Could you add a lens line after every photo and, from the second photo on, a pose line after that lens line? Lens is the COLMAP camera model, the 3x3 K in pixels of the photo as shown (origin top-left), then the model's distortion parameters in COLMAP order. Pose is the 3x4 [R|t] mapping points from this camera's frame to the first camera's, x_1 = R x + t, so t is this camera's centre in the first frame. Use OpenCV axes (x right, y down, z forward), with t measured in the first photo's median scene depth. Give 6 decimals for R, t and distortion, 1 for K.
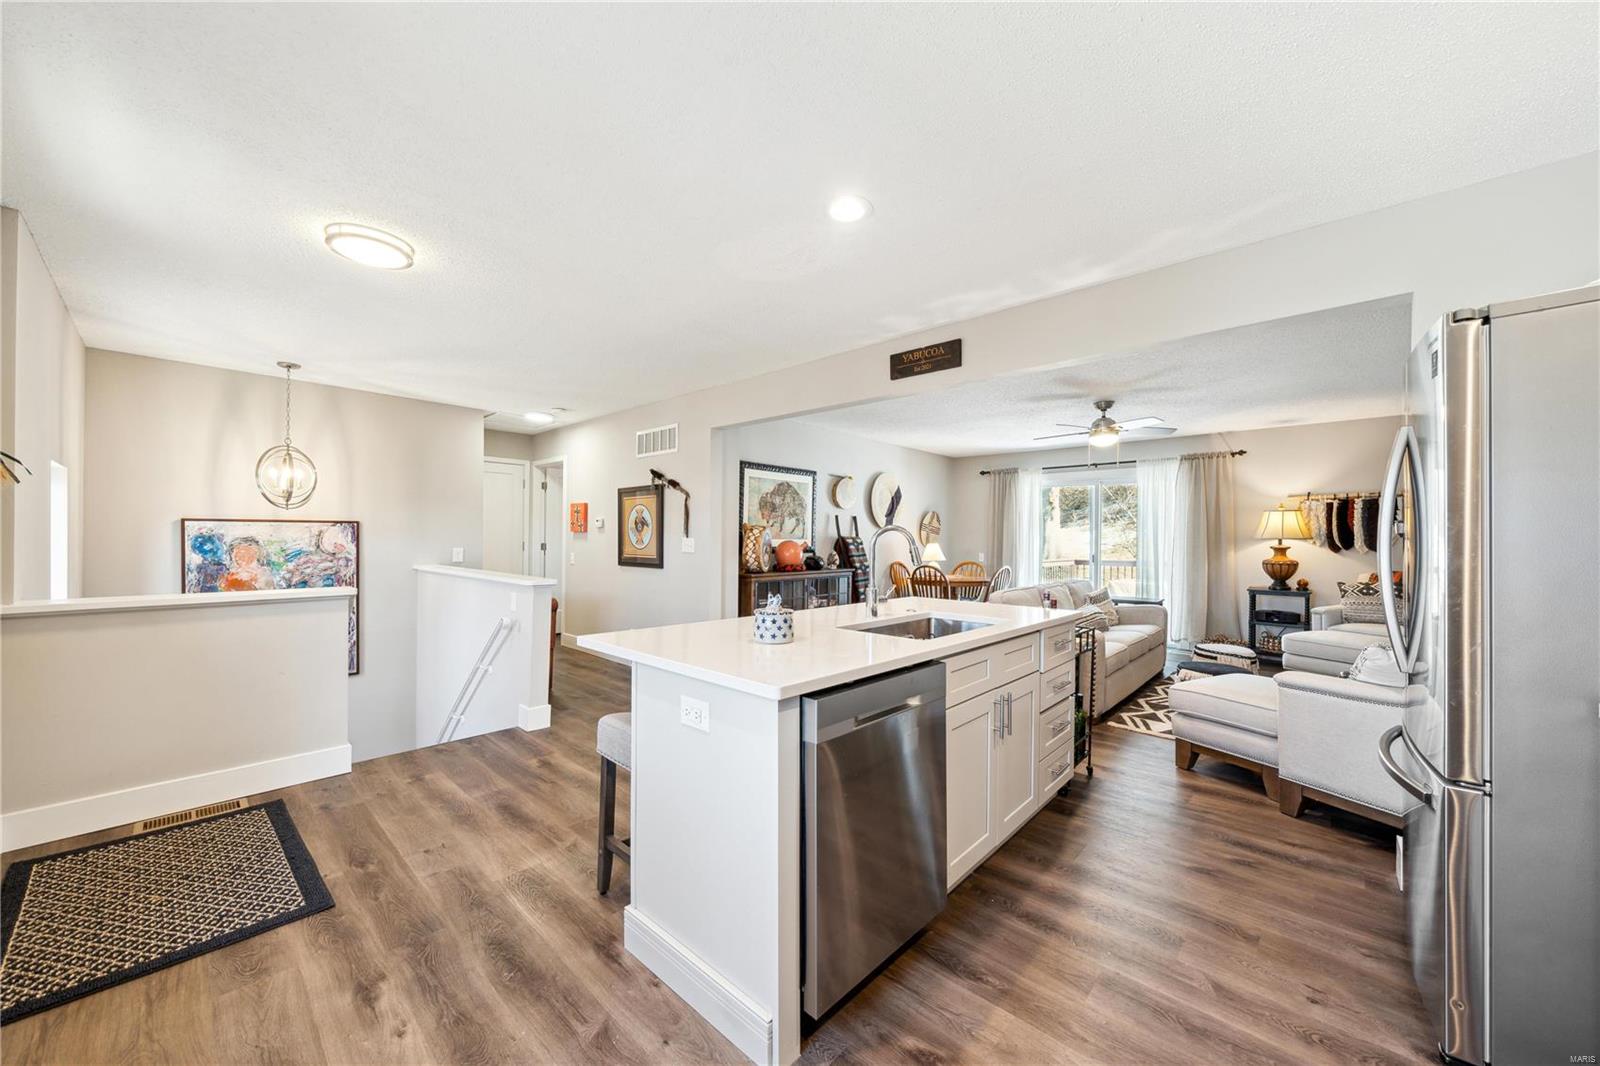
lens RADIAL K [[585.6, 0, 795.8], [0, 585.6, 541.3], [0, 0, 1]] dist [-0.001694, -0.000146]
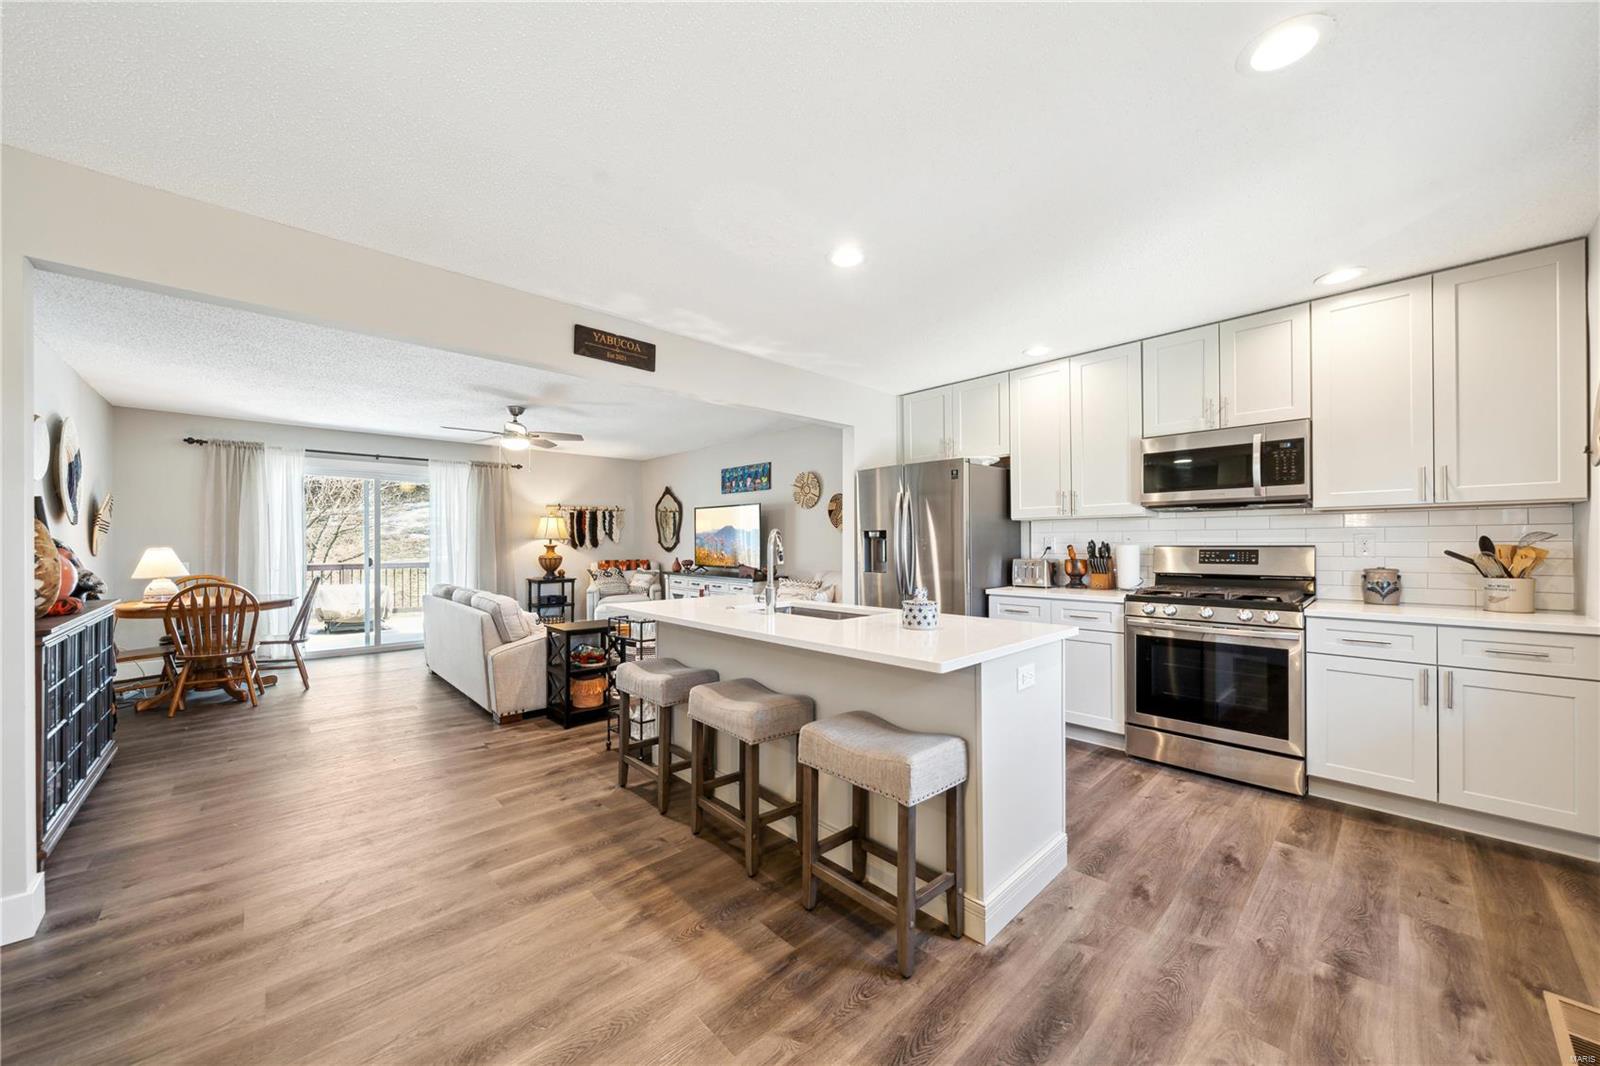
lens RADIAL K [[573.1, 0, 799.2], [0, 573.1, 541.4], [0, 0, 1]] dist [-0.006053, 0.000090]
pose [[0.064094, -0.008088, 0.997911, -0.453161], [0.006952, 0.999947, 0.007658, -0.005157], [-0.997920, 0.006446, 0.064147, 0.439277]]
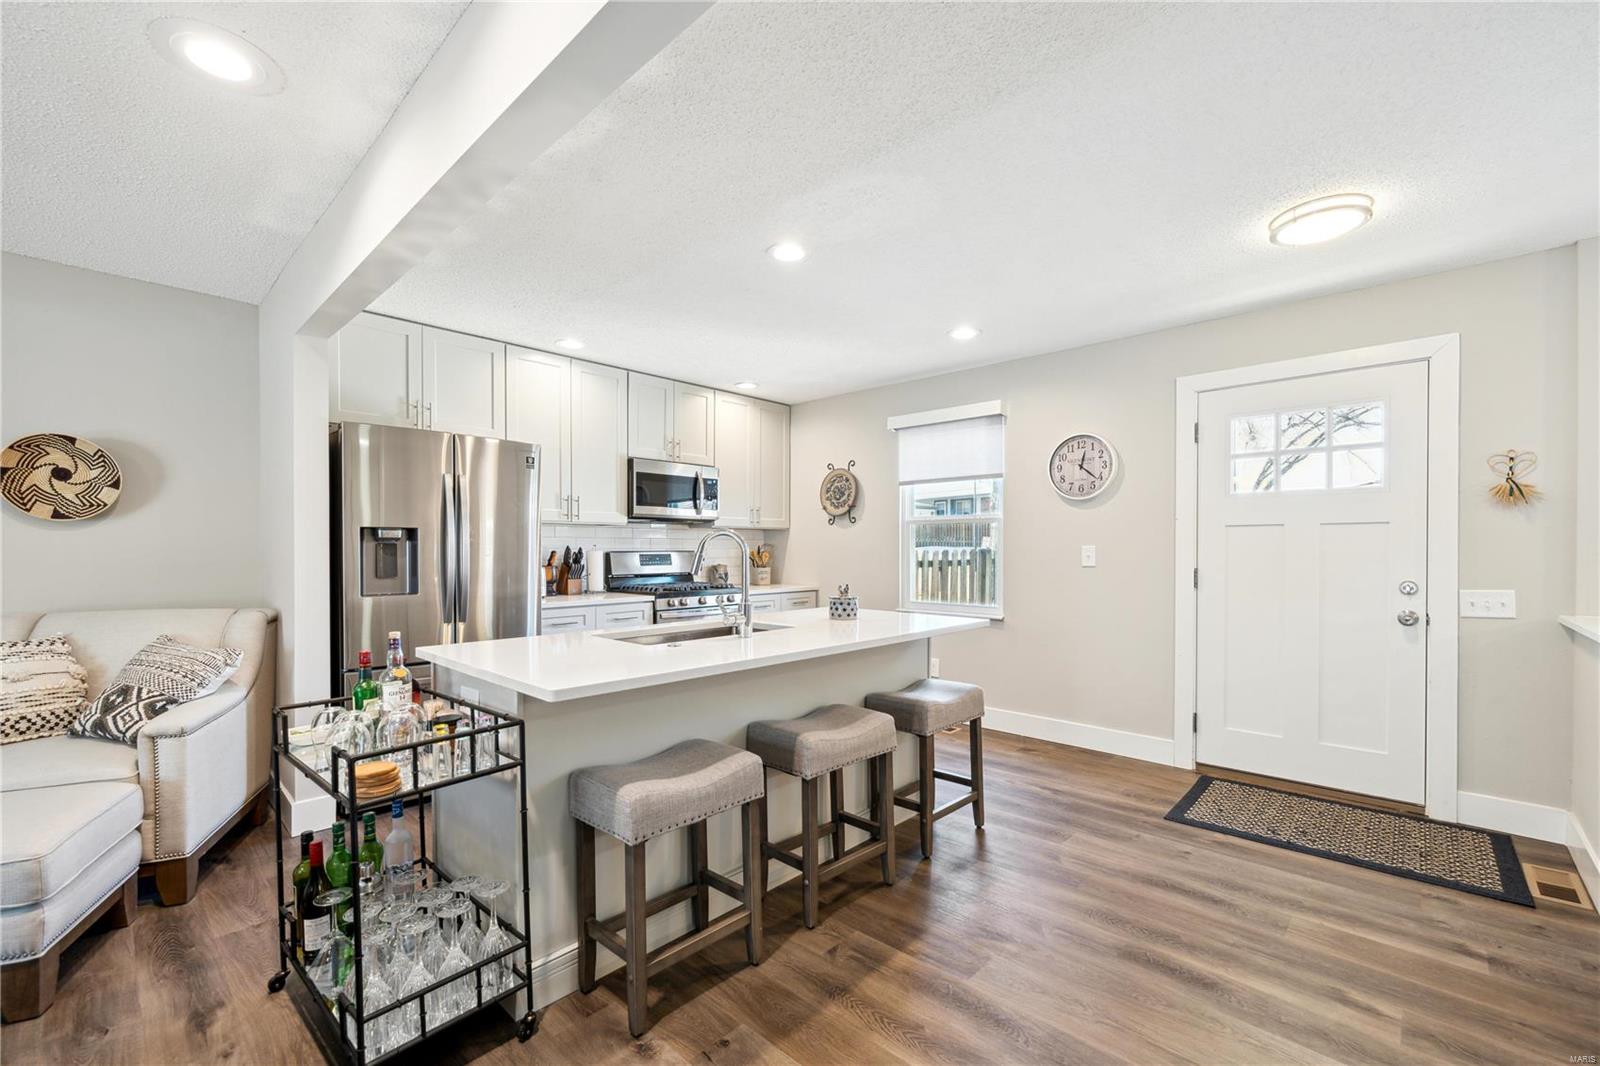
lens RADIAL K [[665.6, 0, 793.6], [0, 665.6, 552.2], [0, 0, 1]] dist [-0.002088, -0.000311]
pose [[-0.999842, -0.011419, 0.013631, 0.024368], [-0.011302, 0.999898, 0.008688, -0.001143], [-0.013729, 0.008532, -0.999869, 0.980443]]
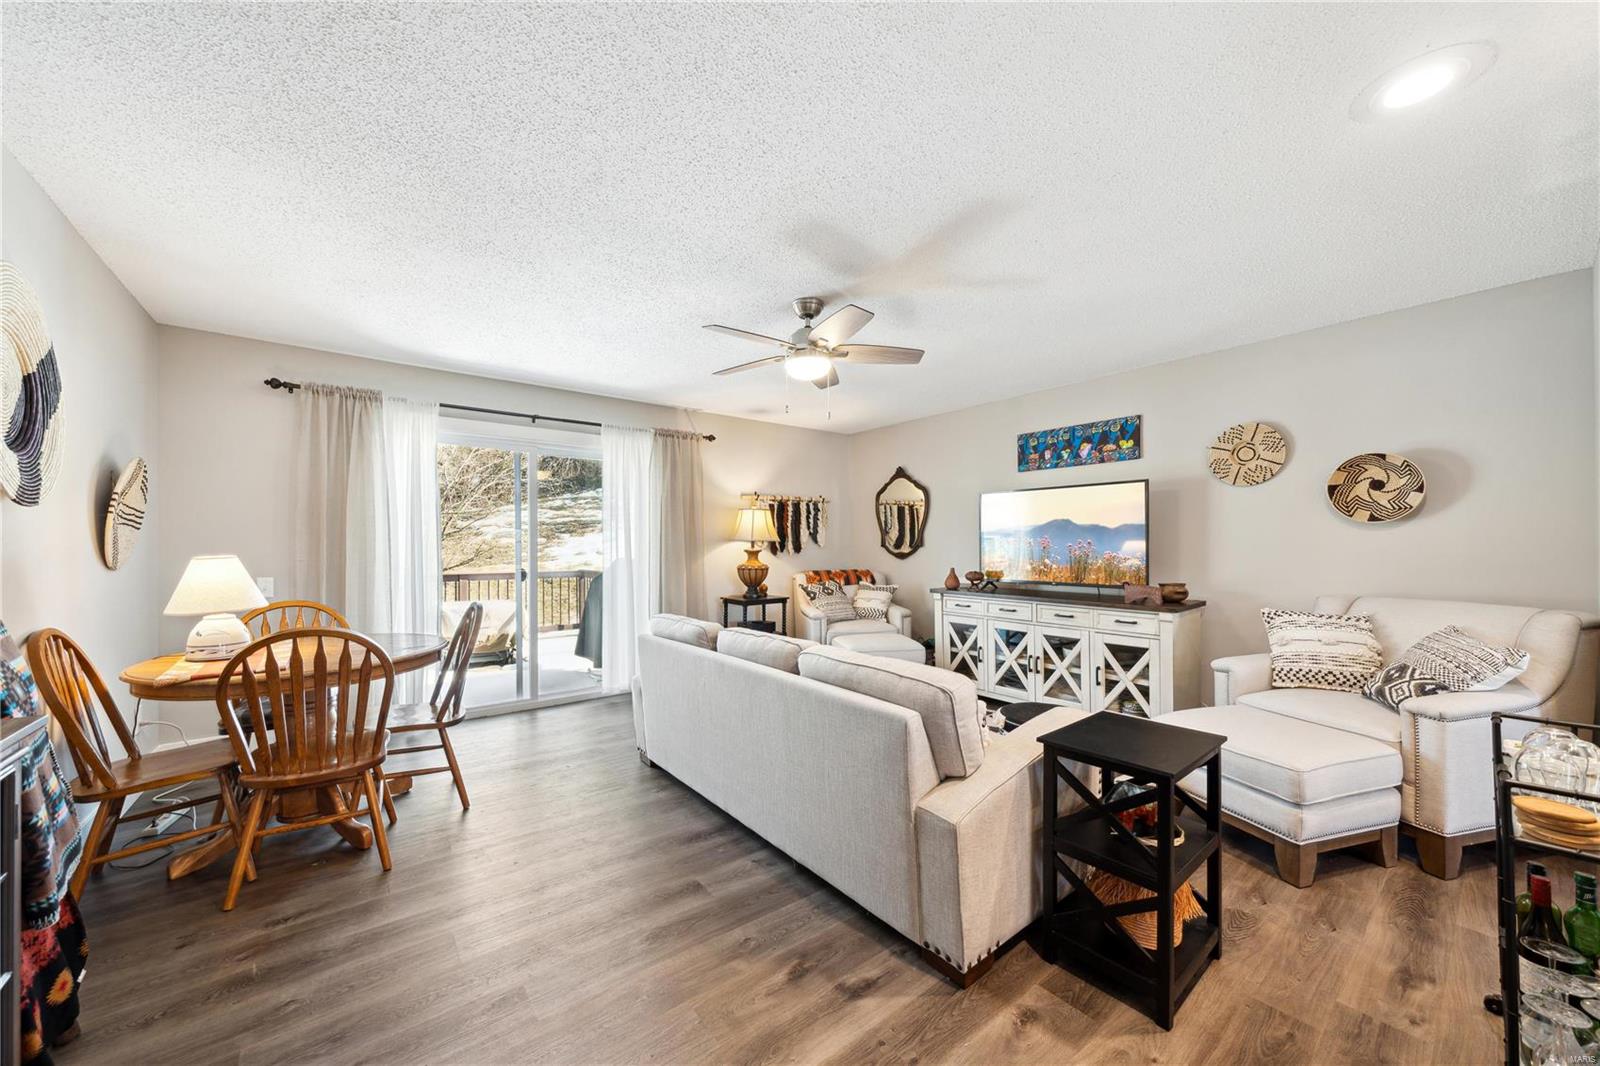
lens RADIAL K [[573.1, 0, 798.8], [0, 573.1, 546.7], [0, 0, 1]] dist [-0.003346, -0.000208]
pose [[0.153414, -0.008929, 0.988122, -0.036815], [0.009846, 0.999923, 0.007507, -0.001336], [-0.988113, 0.008577, 0.153490, 0.928659]]
